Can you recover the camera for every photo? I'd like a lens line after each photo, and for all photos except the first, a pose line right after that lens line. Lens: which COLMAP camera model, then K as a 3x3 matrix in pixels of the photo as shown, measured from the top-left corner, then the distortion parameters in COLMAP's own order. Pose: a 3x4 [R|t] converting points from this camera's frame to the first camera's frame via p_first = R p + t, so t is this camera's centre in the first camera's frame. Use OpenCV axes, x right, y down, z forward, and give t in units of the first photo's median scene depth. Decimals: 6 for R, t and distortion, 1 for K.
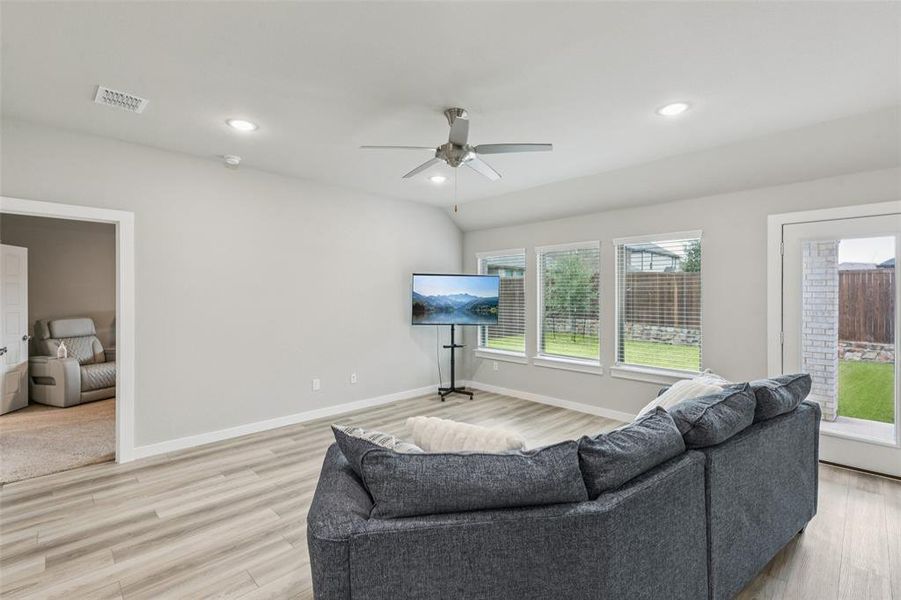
lens RADIAL K [[401.2, 0, 450.7], [0, 401.2, 306.6], [0, 0, 1]] dist [0.001378, 0.000205]
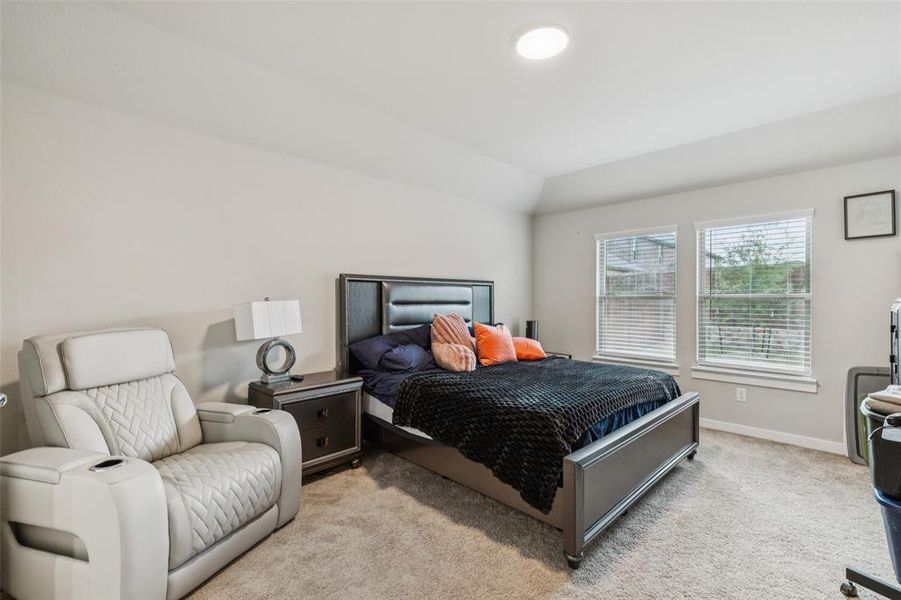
lens RADIAL K [[407.8, 0, 451.7], [0, 407.8, 301.2], [0, 0, 1]] dist [0.004893, 0.000460]
pose [[0.999952, 0.000106, 0.009769, -0.648927], [-0.000056, 0.999987, -0.005067, 0.002647], [-0.009769, 0.005066, 0.999939, 0.625708]]
